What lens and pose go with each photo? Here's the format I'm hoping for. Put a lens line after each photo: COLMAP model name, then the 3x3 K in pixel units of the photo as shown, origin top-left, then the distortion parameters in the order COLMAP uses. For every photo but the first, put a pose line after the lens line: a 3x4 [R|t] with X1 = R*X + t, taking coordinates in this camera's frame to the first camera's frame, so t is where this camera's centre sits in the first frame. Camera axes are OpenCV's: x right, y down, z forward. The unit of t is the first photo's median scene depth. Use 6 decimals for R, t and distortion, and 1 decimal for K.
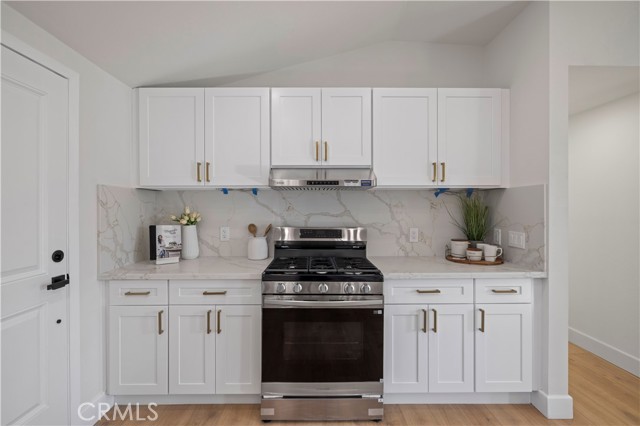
lens RADIAL K [[282.2, 0, 315.8], [0, 282.2, 209.1], [0, 0, 1]] dist [-0.004152, 0.000011]
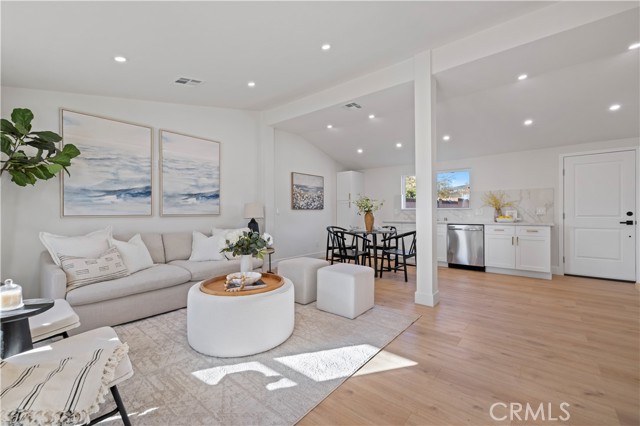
lens RADIAL K [[270.8, 0, 316.8], [0, 270.8, 213.2], [0, 0, 1]] dist [0.002928, 0.000785]
pose [[-0.650829, 0.006789, -0.759194, 2.359960], [0.004798, 0.999977, 0.004829, 0.094579], [0.759209, -0.000500, -0.650847, 0.270117]]
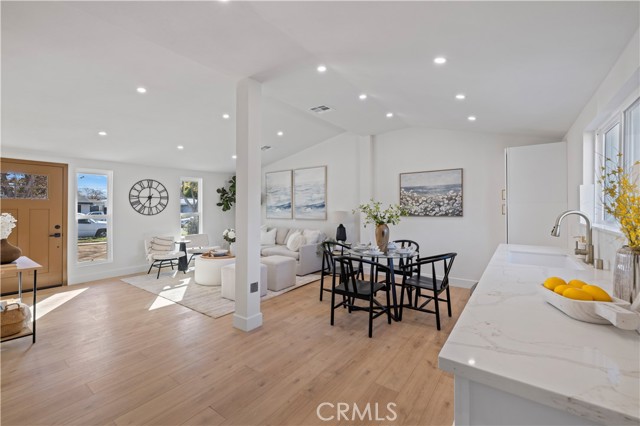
lens RADIAL K [[270.8, 0, 315.1], [0, 270.8, 208.0], [0, 0, 1]] dist [0.002928, 0.000785]
pose [[-0.796100, 0.006517, 0.605130, -0.419787], [0.004363, 0.999978, -0.005030, 0.004475], [-0.605149, -0.001364, -0.796111, 0.661937]]
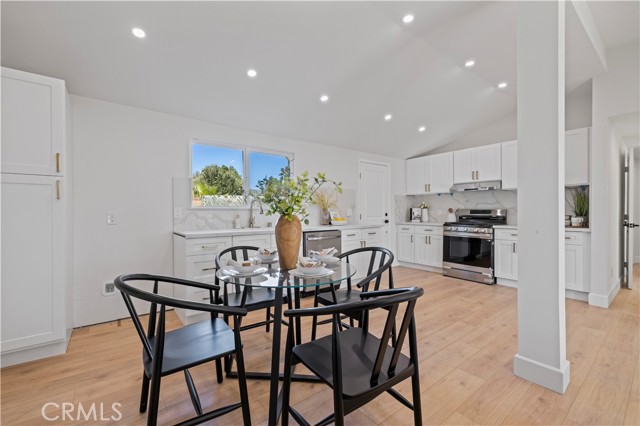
lens RADIAL K [[270.8, 0, 316.9], [0, 270.8, 211.6], [0, 0, 1]] dist [0.002928, 0.000785]
pose [[0.601999, -0.000666, -0.798497, 1.008795], [0.001502, 0.999999, 0.000298, 0.089046], [0.798495, -0.001379, 0.601999, -1.368524]]
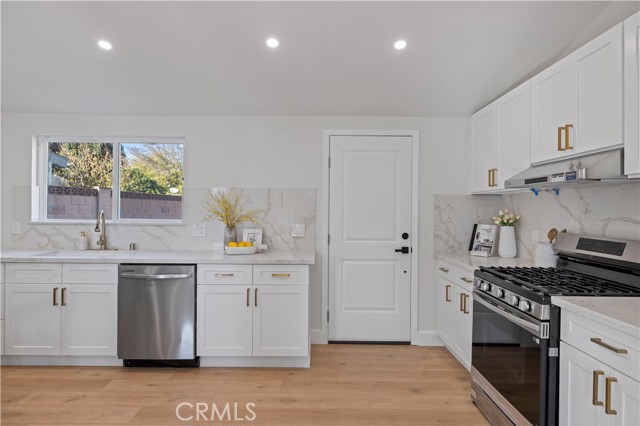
lens RADIAL K [[361.6, 0, 318.0], [0, 361.6, 212.7], [0, 0, 1]] dist [0.004582, -0.000551]
pose [[-0.006071, 0.007493, -0.999953, 1.030427], [-0.008508, 0.999935, 0.007544, 0.001551], [0.999945, 0.008553, -0.006007, 0.316674]]
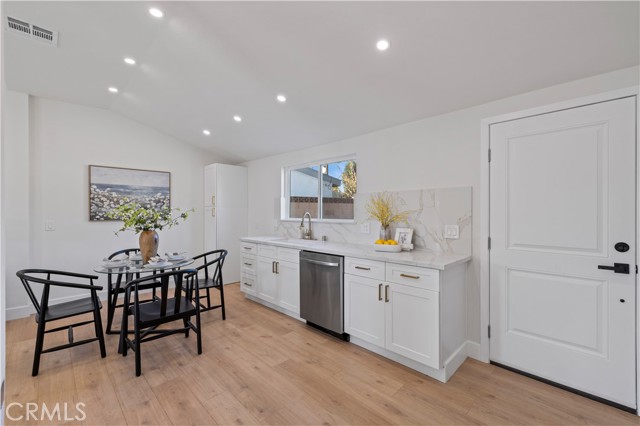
lens RADIAL K [[270.8, 0, 316.6], [0, 270.8, 211.9], [0, 0, 1]] dist [0.002928, 0.000785]
pose [[-0.714044, 0.002483, -0.700096, 0.619770], [0.002433, 0.999996, 0.001066, 0.006156], [0.700096, -0.000942, -0.714048, 0.652980]]
